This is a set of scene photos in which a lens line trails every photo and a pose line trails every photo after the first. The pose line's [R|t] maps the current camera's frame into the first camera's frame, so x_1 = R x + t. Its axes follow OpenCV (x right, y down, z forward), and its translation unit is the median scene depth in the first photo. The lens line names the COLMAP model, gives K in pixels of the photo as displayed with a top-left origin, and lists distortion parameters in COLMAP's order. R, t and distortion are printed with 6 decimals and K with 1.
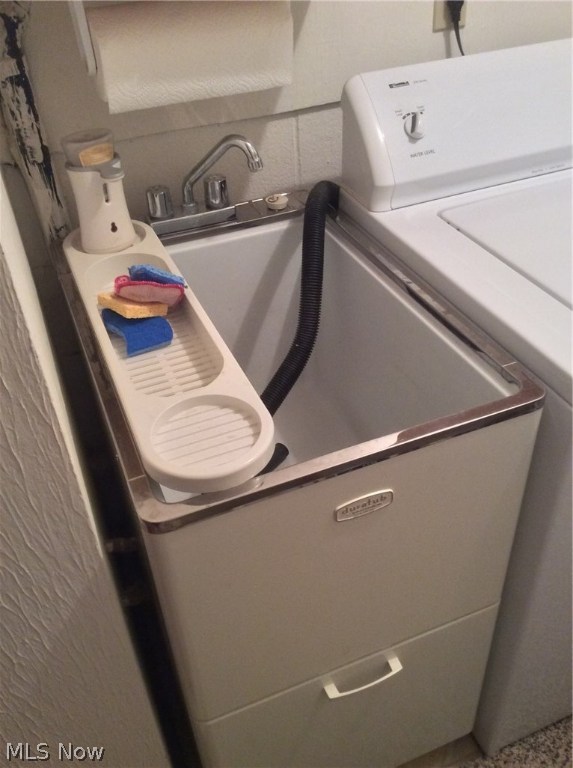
lens RADIAL K [[697.8, 0, 286.5], [0, 697.8, 384.0], [0, 0, 1]] dist [0.125880, -0.259526]
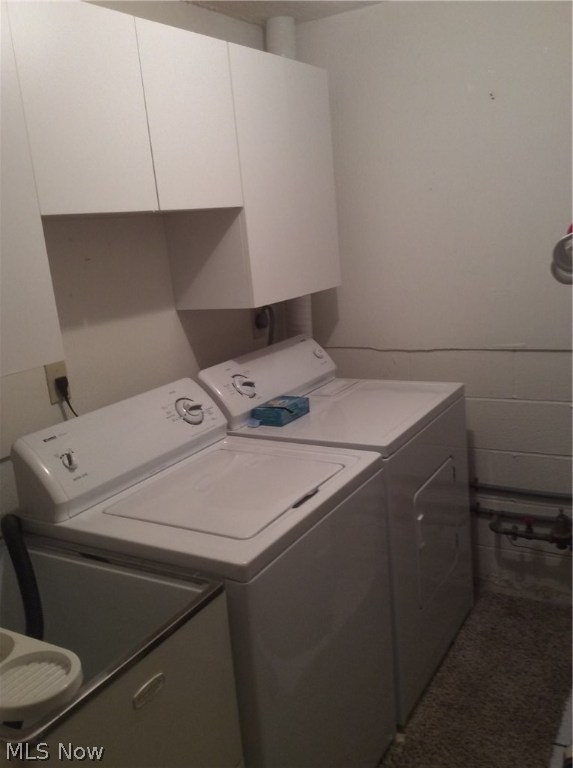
lens RADIAL K [[697.8, 0, 286.5], [0, 697.8, 384.0], [0, 0, 1]] dist [0.125880, -0.259526]
pose [[0.794442, -0.147656, 0.589117, -0.298673], [0.400859, 0.856185, -0.325976, 0.154542], [-0.456261, 0.495122, 0.739379, -0.365419]]
